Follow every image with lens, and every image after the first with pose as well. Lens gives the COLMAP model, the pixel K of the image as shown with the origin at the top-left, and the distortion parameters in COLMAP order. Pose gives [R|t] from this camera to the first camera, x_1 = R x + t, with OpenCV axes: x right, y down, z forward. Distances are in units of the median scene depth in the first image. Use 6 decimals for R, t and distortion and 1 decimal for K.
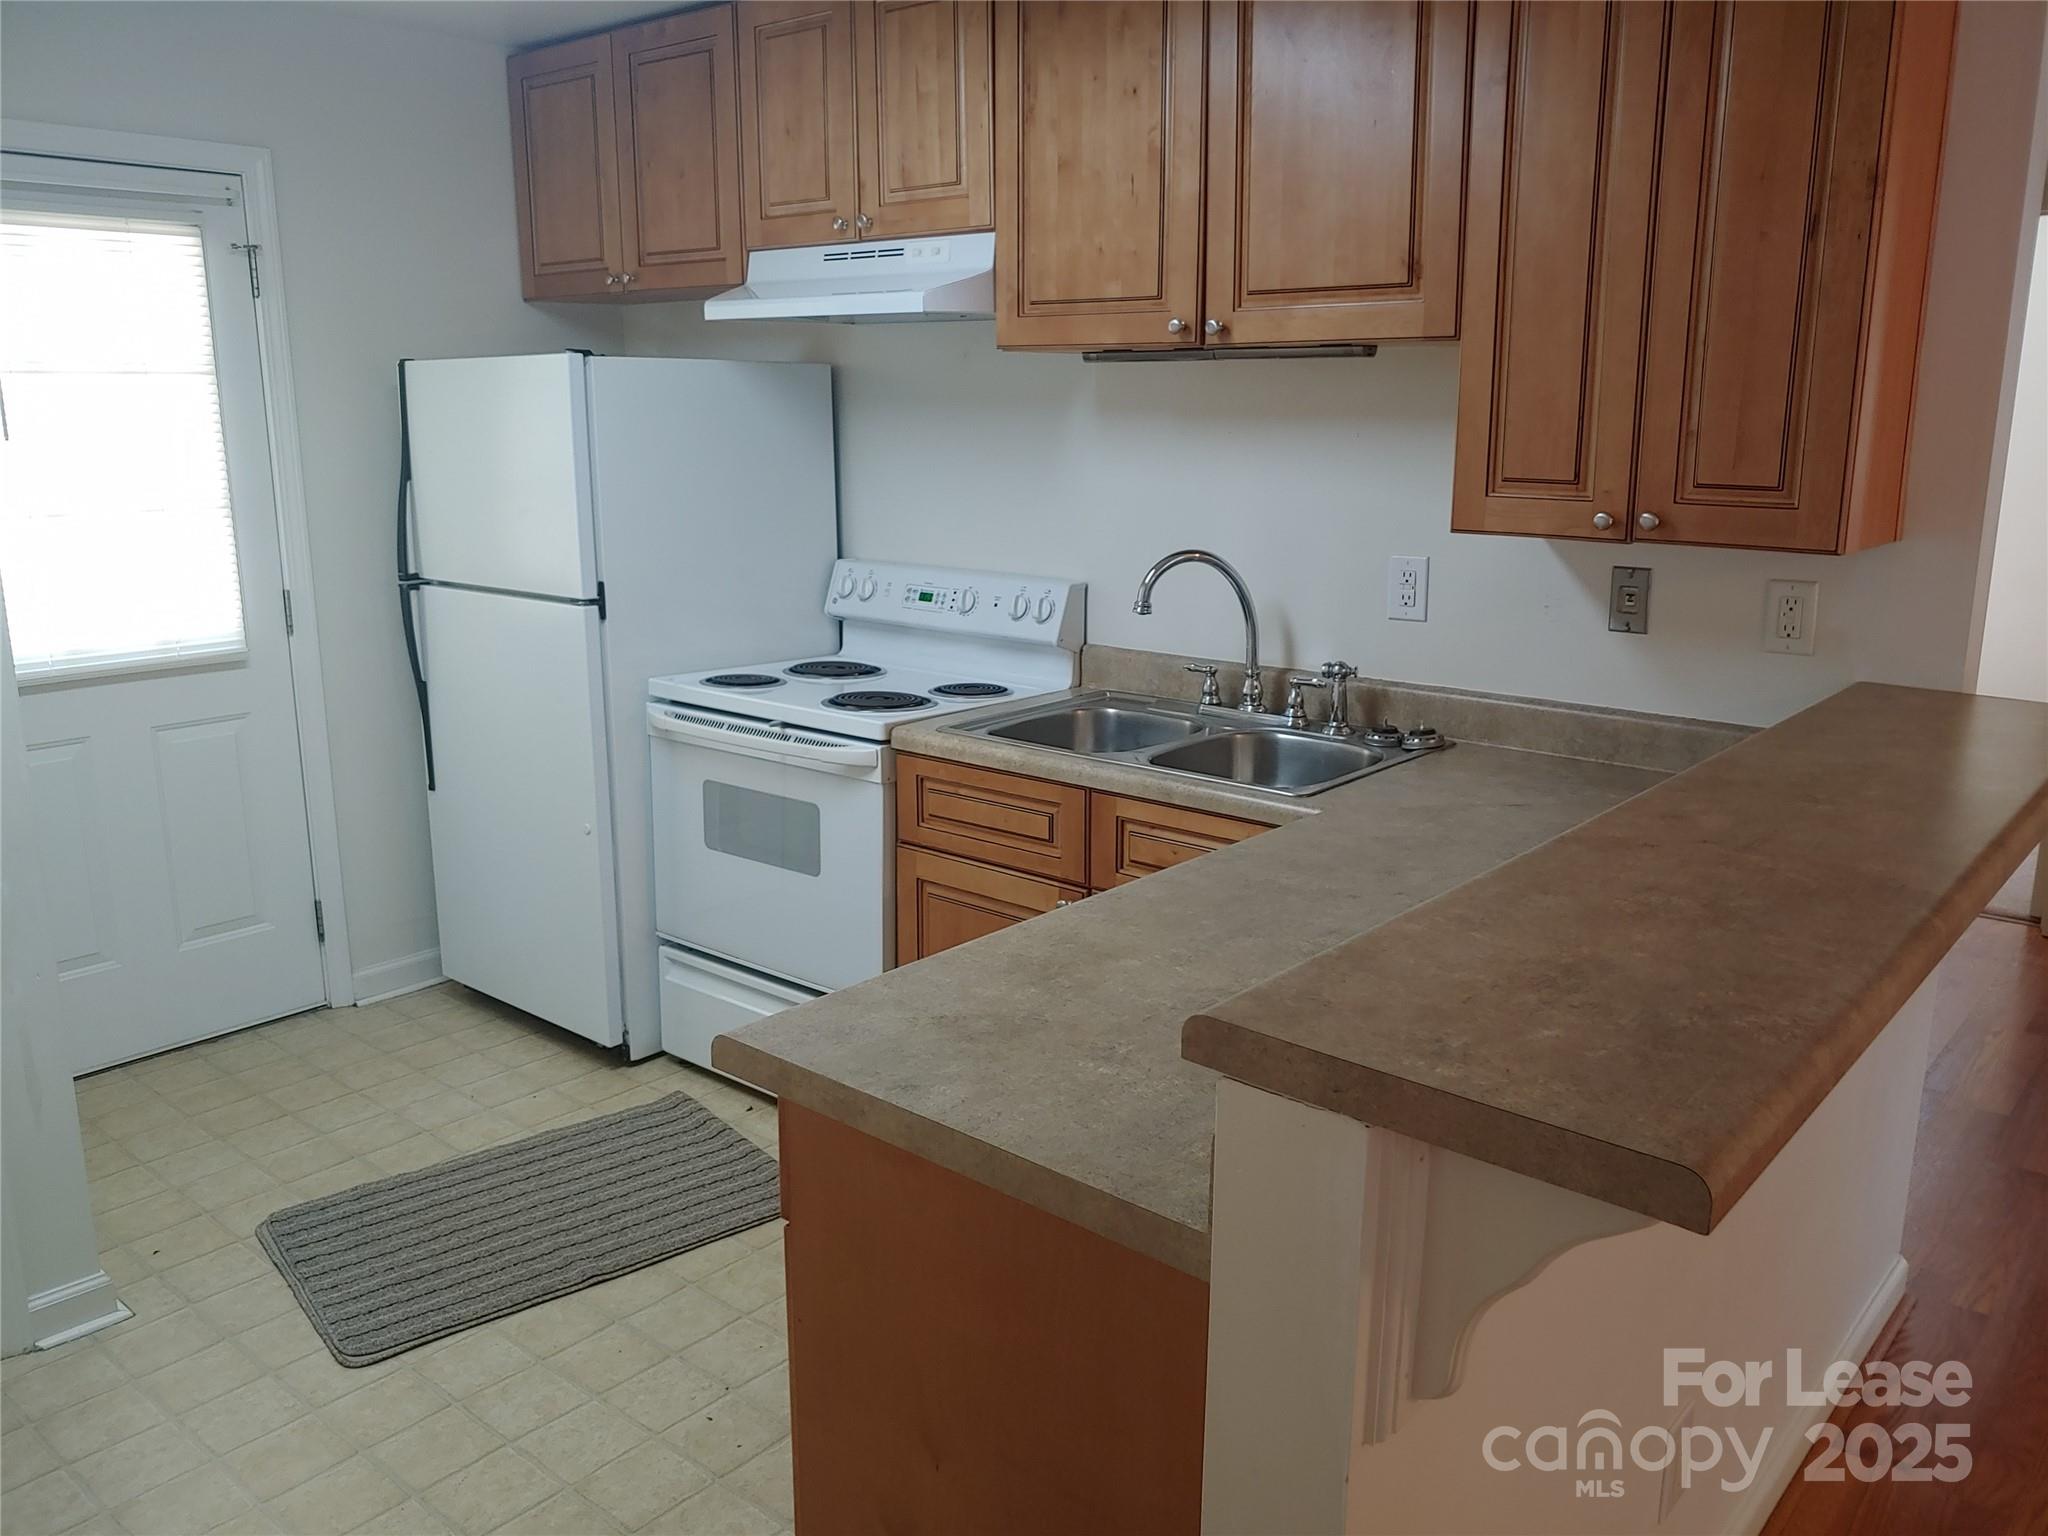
lens RADIAL K [[1590.8, 0, 1027.4], [0, 1590.8, 754.7], [0, 0, 1]] dist [0.000336, -0.000894]
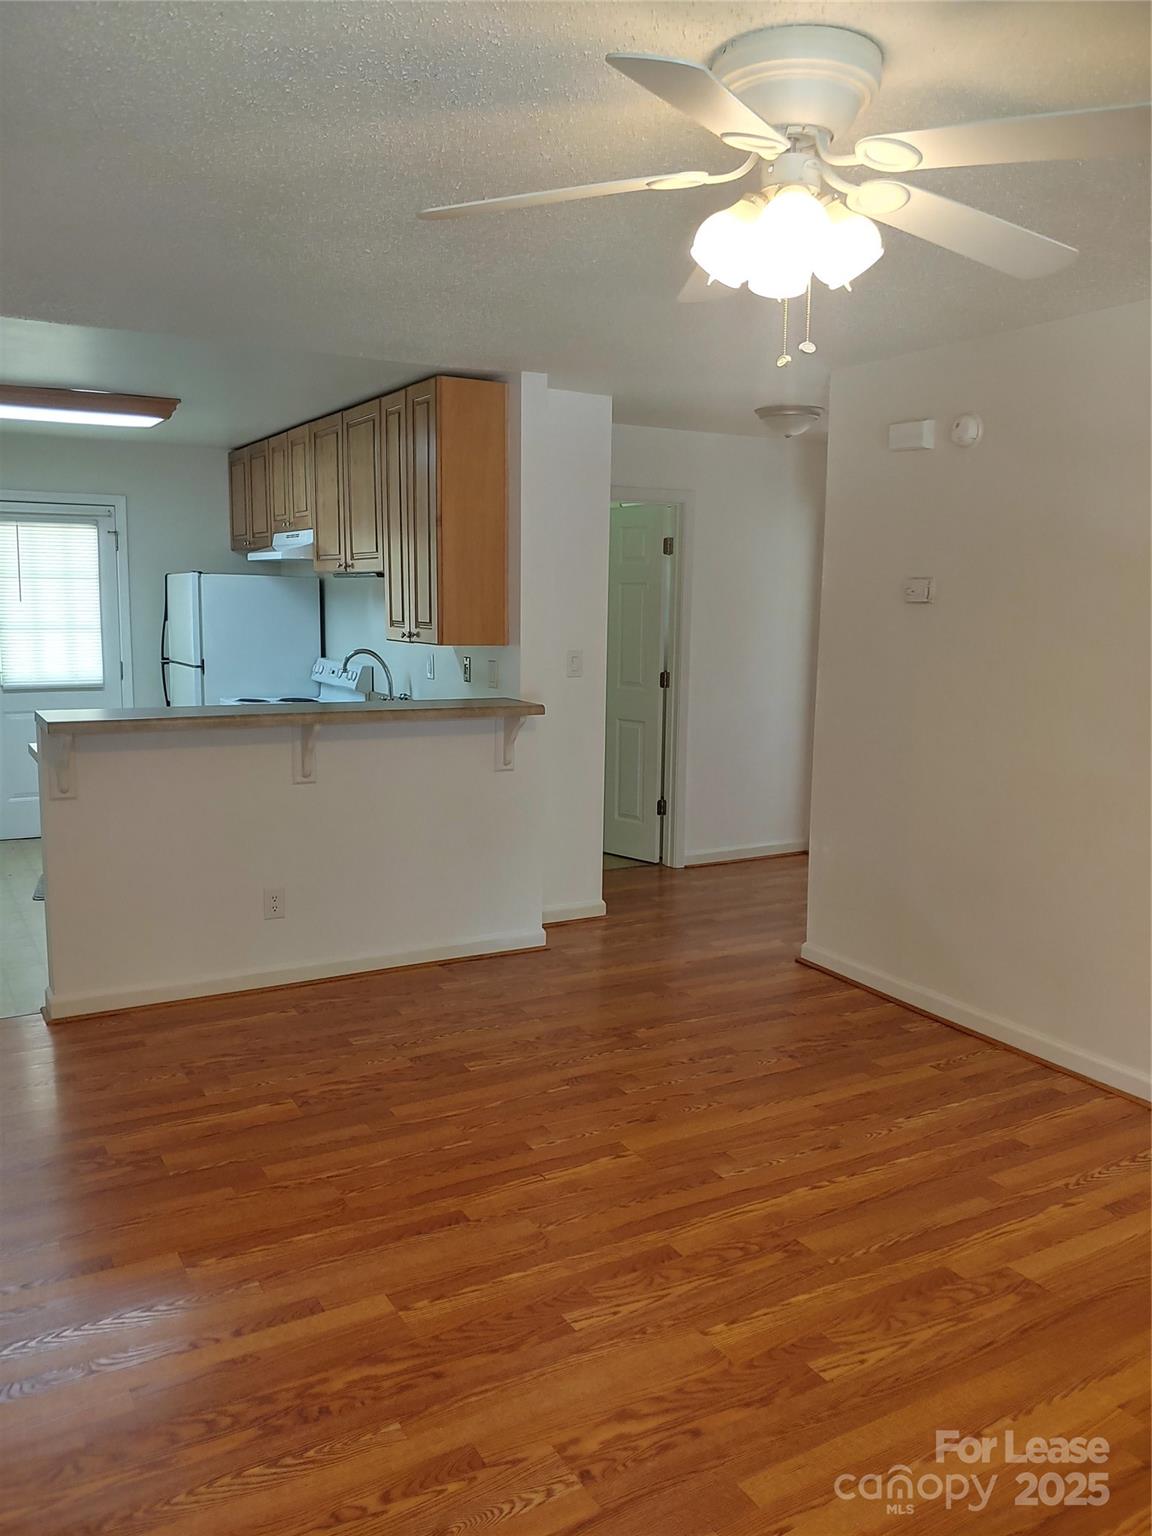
lens RADIAL K [[1193.1, 0, 572.6], [0, 1193.1, 774.4], [0, 0, 1]] dist [0.000336, -0.000894]
pose [[0.943996, 0.062106, -0.324058, 0.920095], [-0.085230, 0.994692, -0.057643, 0.135539], [0.318758, 0.082034, 0.944279, -0.616168]]
